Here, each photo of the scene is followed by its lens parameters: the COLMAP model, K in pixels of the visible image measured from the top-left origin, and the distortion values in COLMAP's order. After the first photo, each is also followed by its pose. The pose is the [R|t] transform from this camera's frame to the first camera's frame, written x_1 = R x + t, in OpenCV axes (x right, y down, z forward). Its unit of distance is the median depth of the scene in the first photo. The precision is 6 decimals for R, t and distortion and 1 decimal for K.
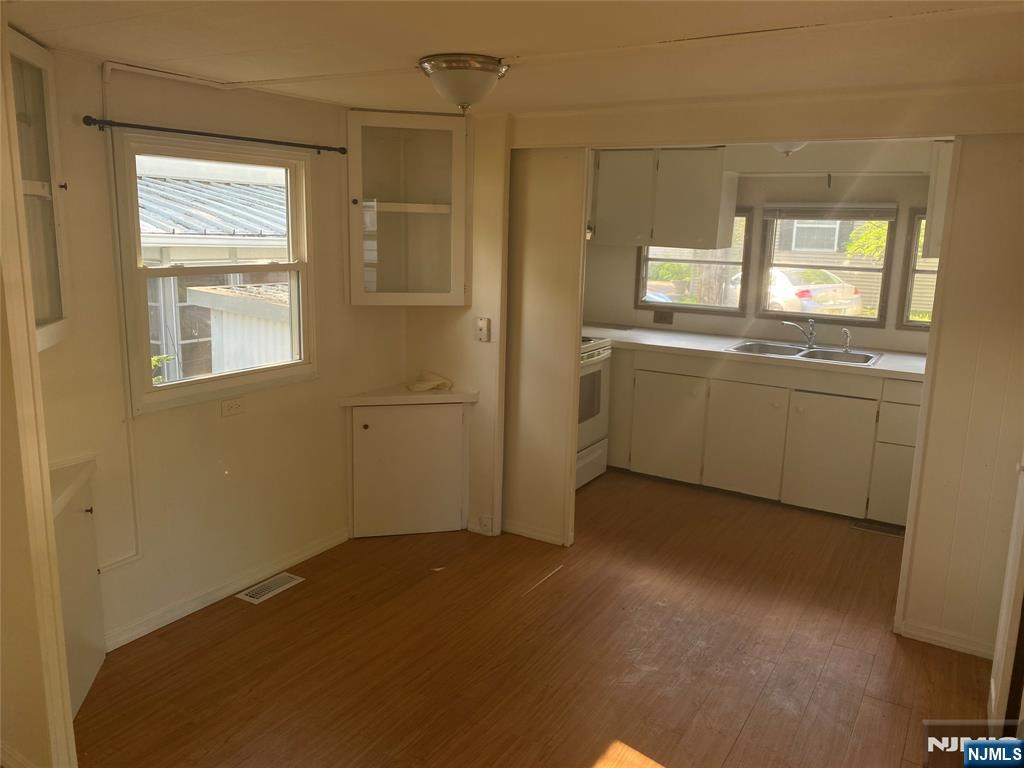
lens RADIAL K [[778.9, 0, 505.3], [0, 778.9, 384.4], [0, 0, 1]] dist [-0.001433, -0.004199]
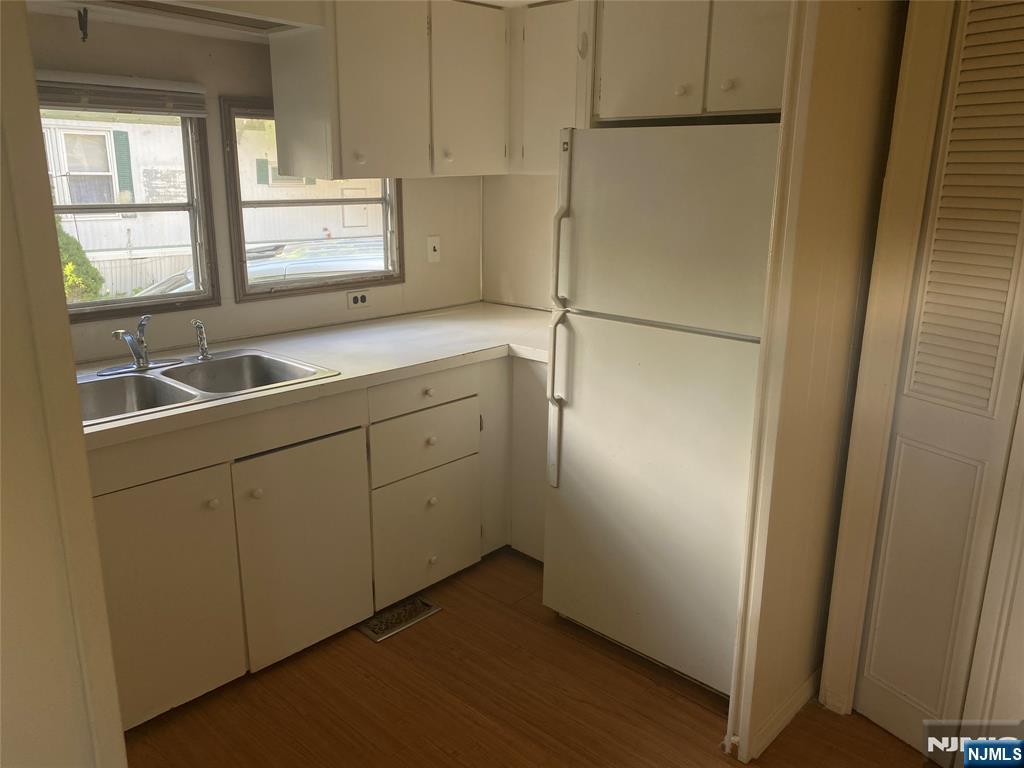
lens RADIAL K [[778.9, 0, 510.9], [0, 778.9, 384.9], [0, 0, 1]] dist [-0.001433, -0.004199]
pose [[0.187992, -0.281226, 0.941048, -0.045696], [0.191420, 0.950249, 0.245736, -0.114566], [-0.963336, 0.133939, 0.232472, 0.641078]]
